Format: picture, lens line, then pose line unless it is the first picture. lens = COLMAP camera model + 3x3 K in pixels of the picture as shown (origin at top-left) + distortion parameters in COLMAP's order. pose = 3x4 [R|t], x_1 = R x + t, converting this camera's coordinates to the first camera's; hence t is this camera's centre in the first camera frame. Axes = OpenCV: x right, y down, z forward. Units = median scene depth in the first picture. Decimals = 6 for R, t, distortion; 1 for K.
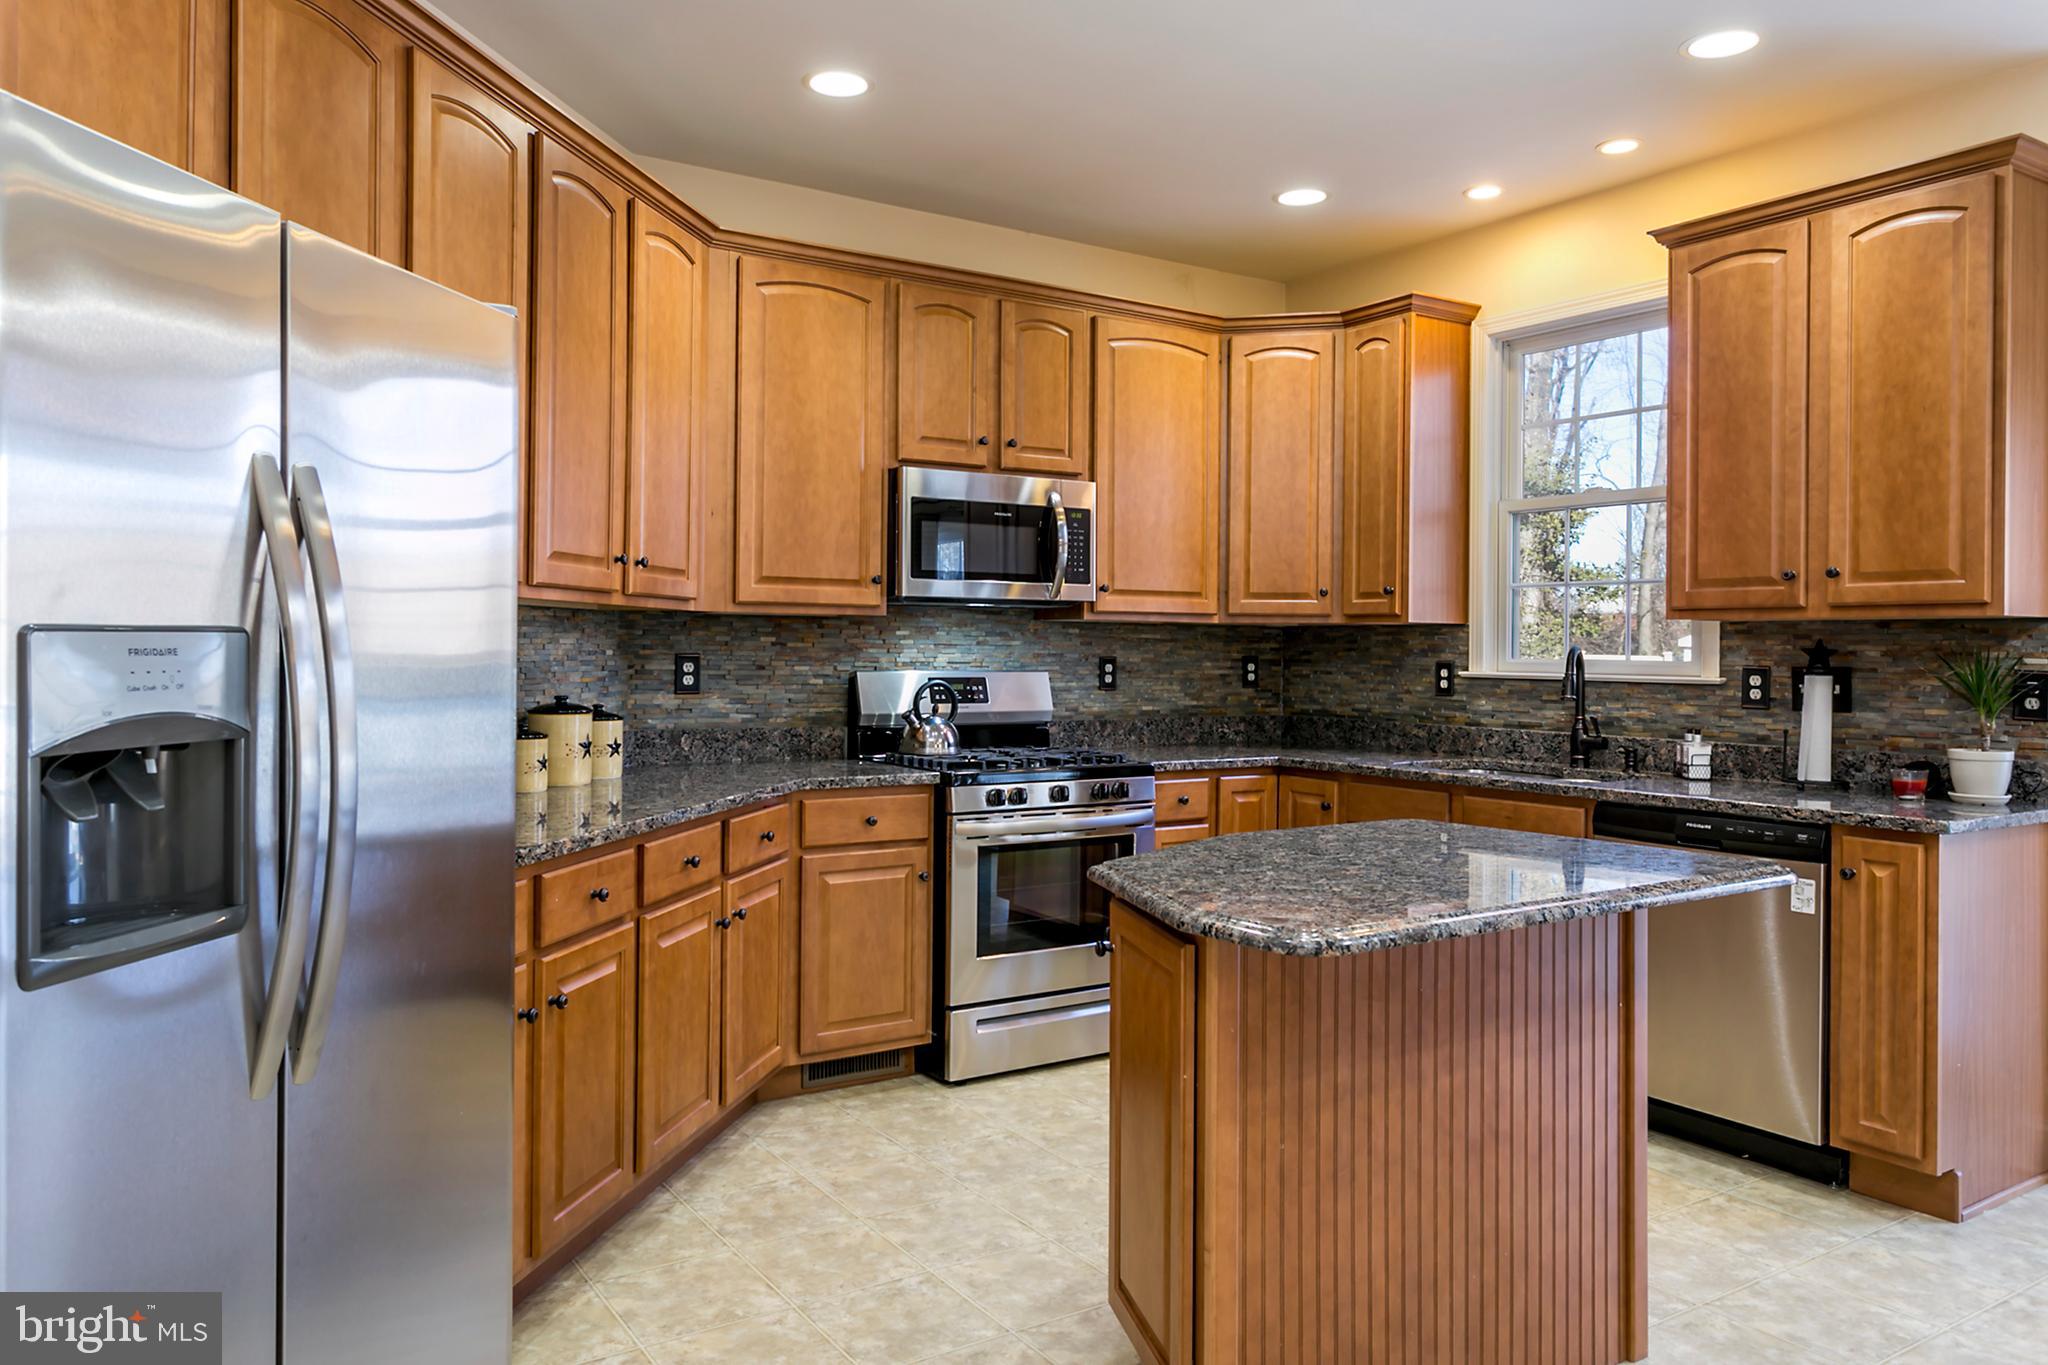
lens RADIAL K [[1473.1, 0, 1018.6], [0, 1473.1, 669.9], [0, 0, 1]] dist [0.013932, 0.011638]
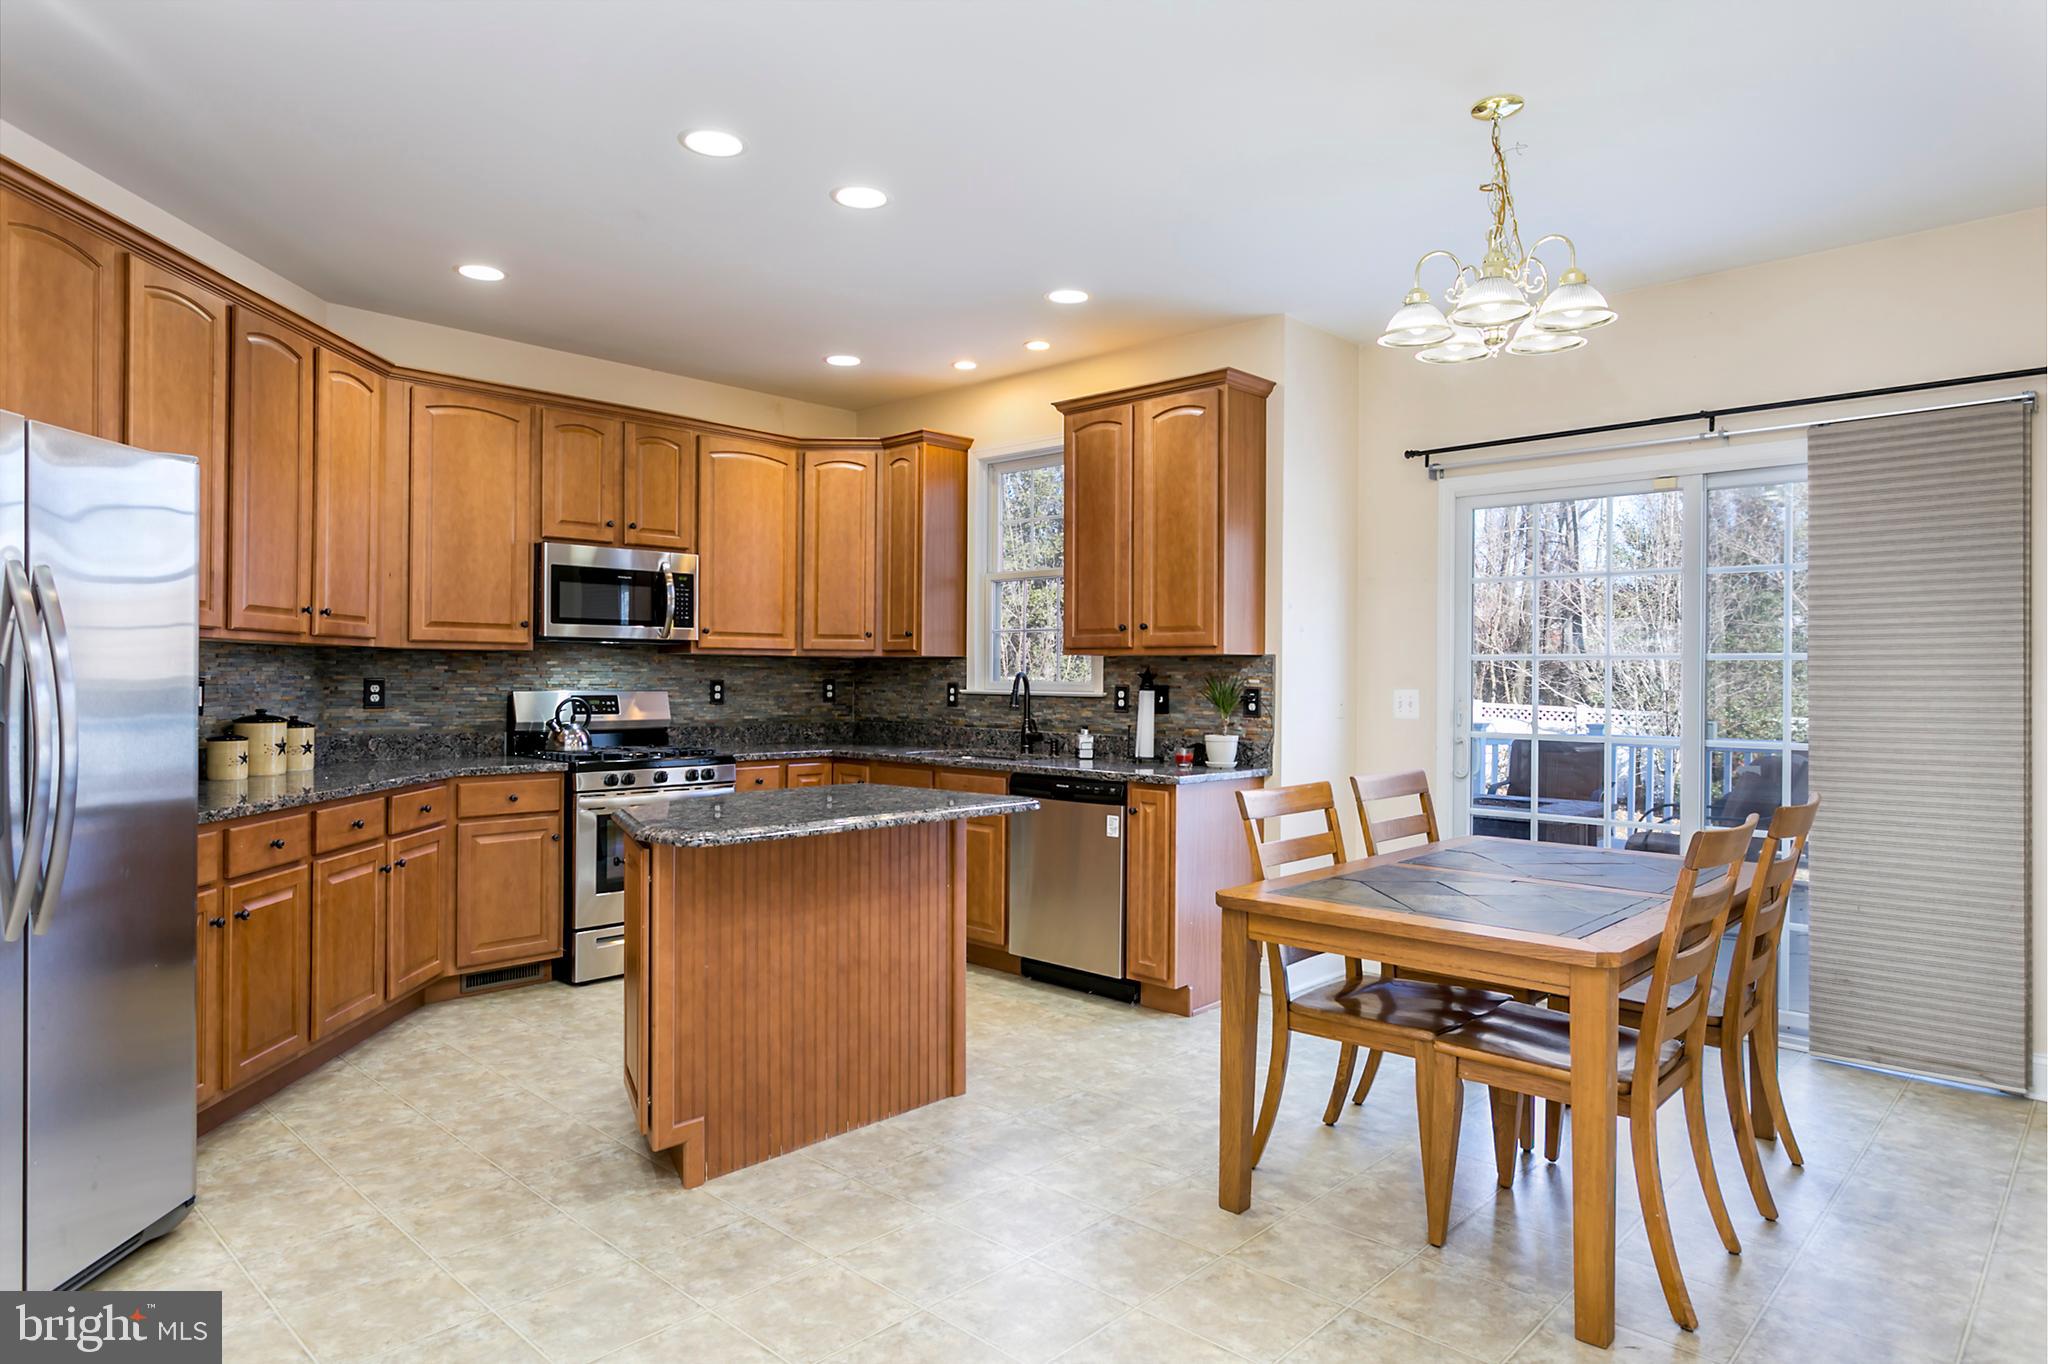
lens RADIAL K [[1235.5, 0, 1033.4], [0, 1235.5, 689.0], [0, 0, 1]] dist [0.007168, 0.002737]
pose [[0.975442, -0.003883, 0.220221, 0.129650], [0.004347, 0.999989, -0.001622, 0.003646], [-0.220213, 0.002540, 0.975449, -0.264284]]
